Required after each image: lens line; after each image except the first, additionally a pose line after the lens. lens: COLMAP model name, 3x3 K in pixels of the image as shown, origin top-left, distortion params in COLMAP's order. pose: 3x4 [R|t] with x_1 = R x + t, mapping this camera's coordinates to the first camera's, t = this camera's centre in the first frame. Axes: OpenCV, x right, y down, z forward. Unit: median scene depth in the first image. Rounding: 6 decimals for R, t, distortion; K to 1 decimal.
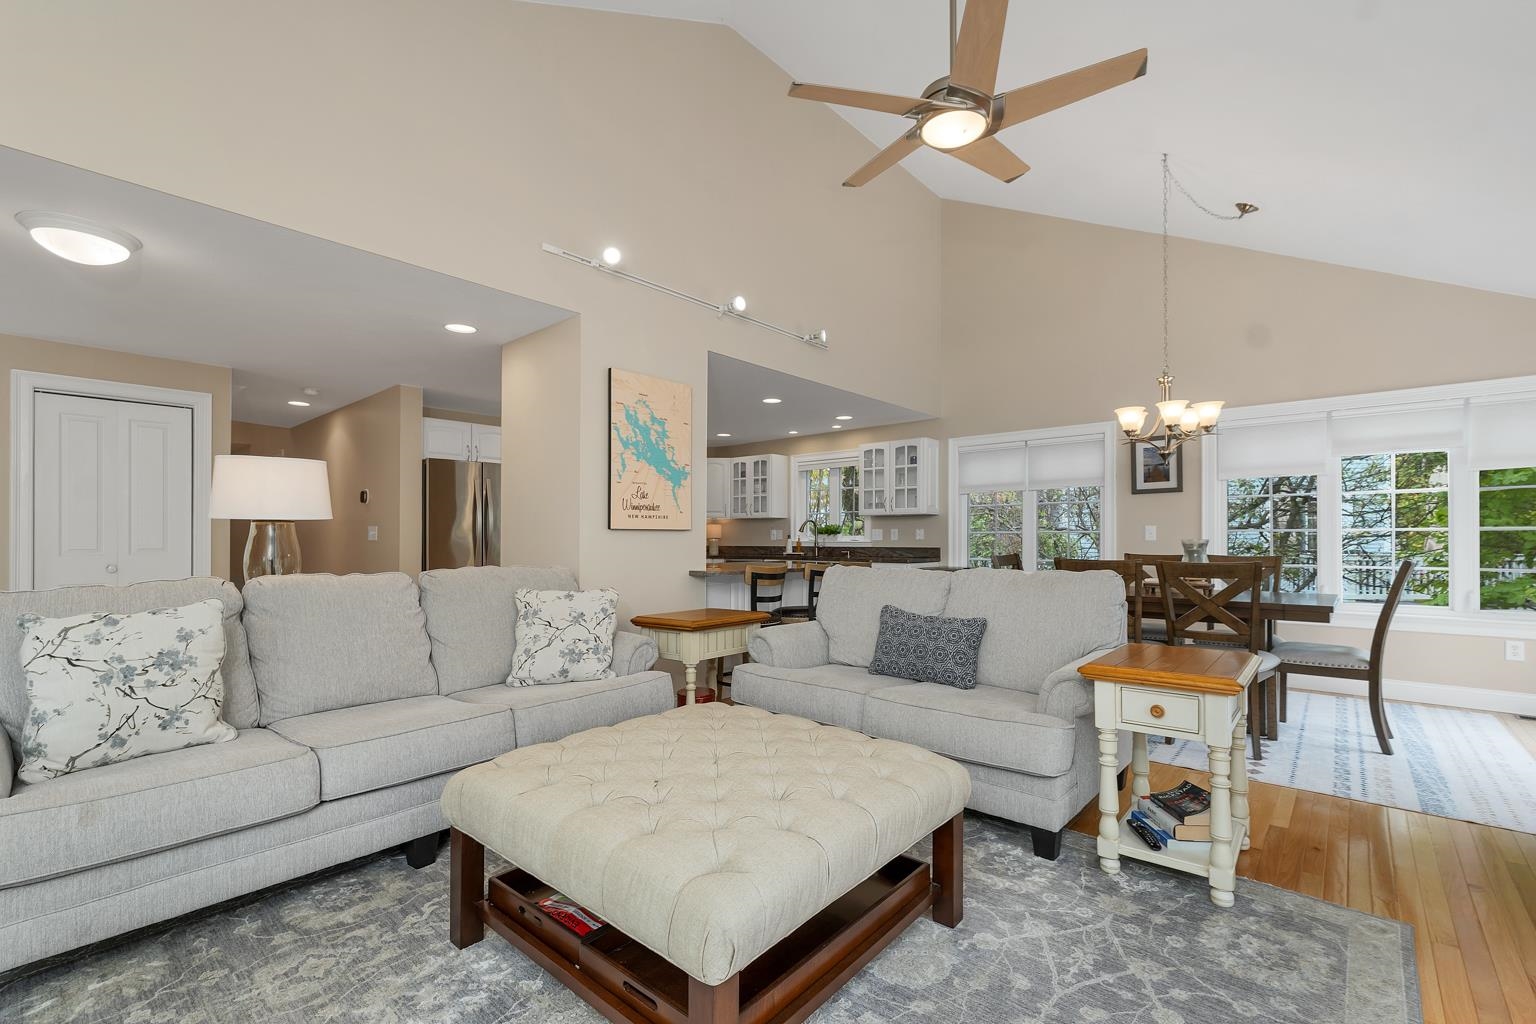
lens RADIAL K [[667.8, 0, 750.7], [0, 667.8, 536.6], [0, 0, 1]] dist [0.000926, 0.000860]
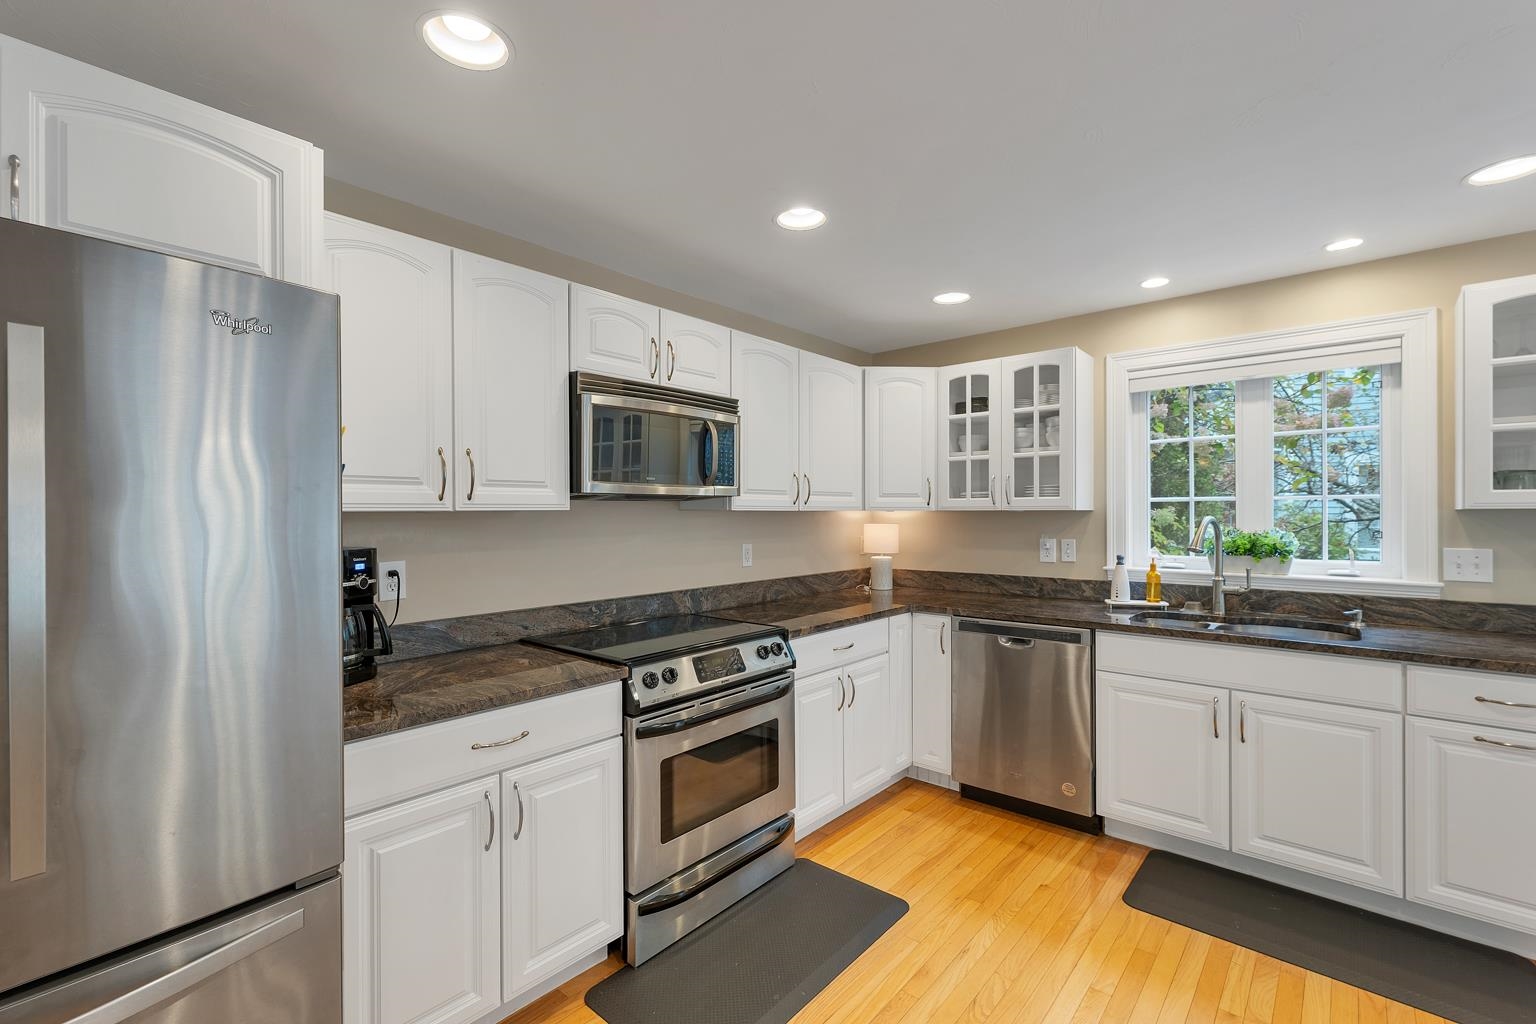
lens RADIAL K [[667.8, 0, 754.9], [0, 667.8, 513.5], [0, 0, 1]] dist [0.000926, 0.000860]
pose [[0.999992, -0.003105, 0.002665, -0.219309], [0.003094, 0.999988, 0.003889, -0.040203], [-0.002677, -0.003881, 0.999989, 0.850875]]
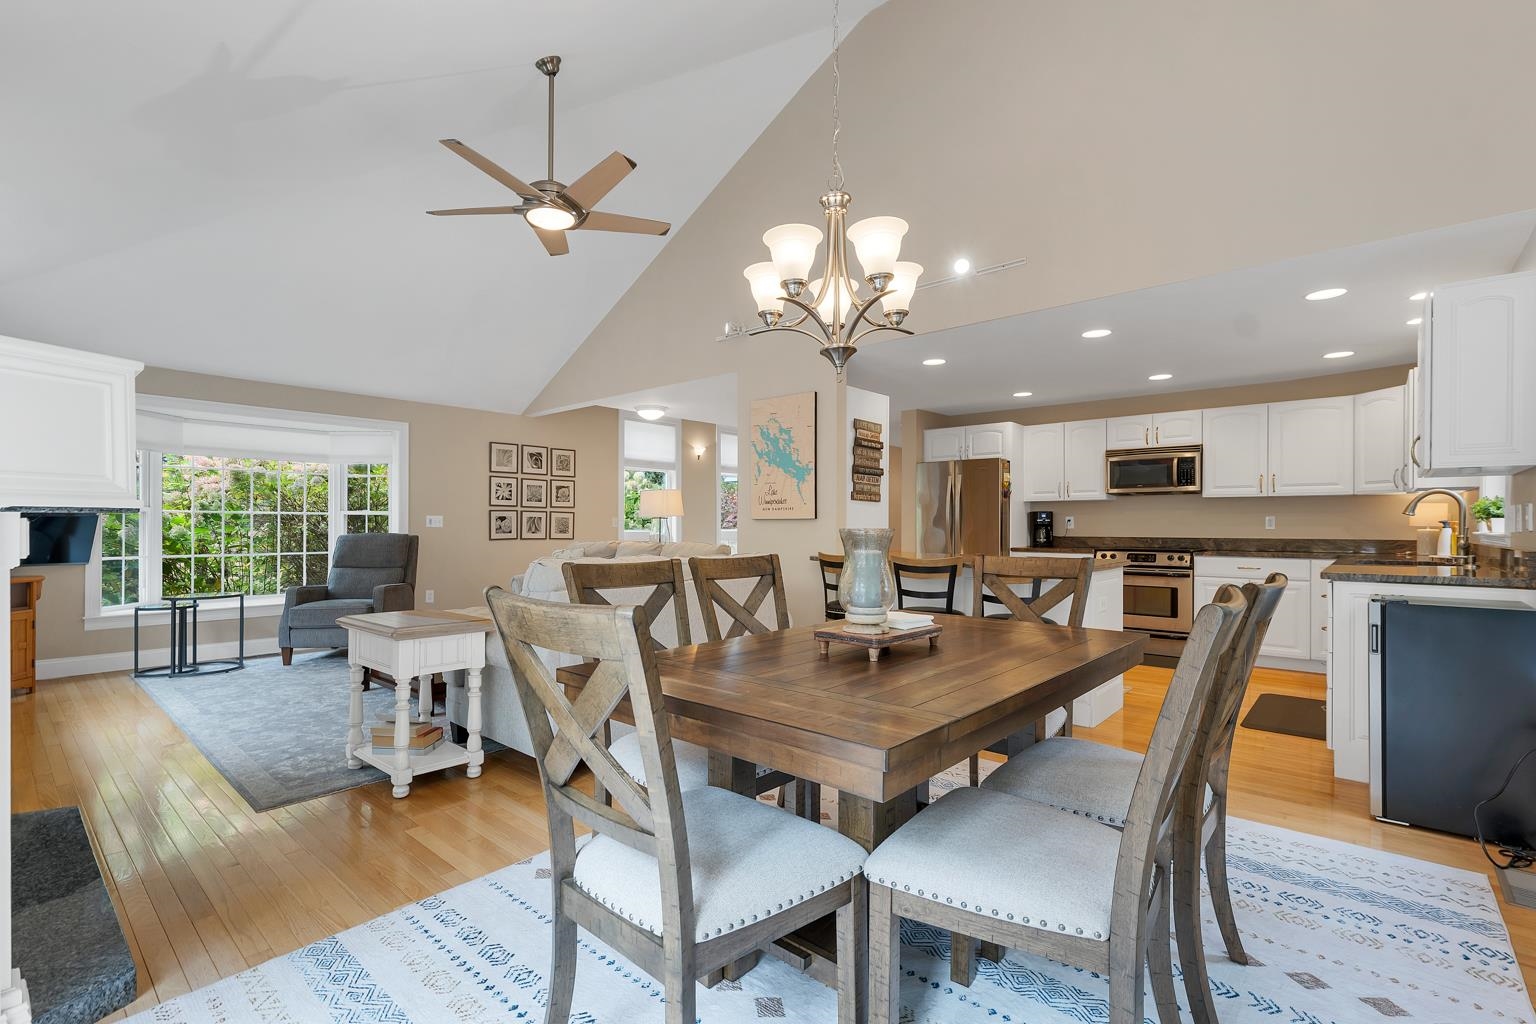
lens RADIAL K [[688.5, 0, 763.1], [0, 688.5, 522.6], [0, 0, 1]] dist [-0.003185, 0.000289]
pose [[0.008424, -0.000699, -0.999964, 0.792686], [0.000129, 1.000000, -0.000698, -0.001909], [0.999965, -0.000123, 0.008424, 0.664530]]
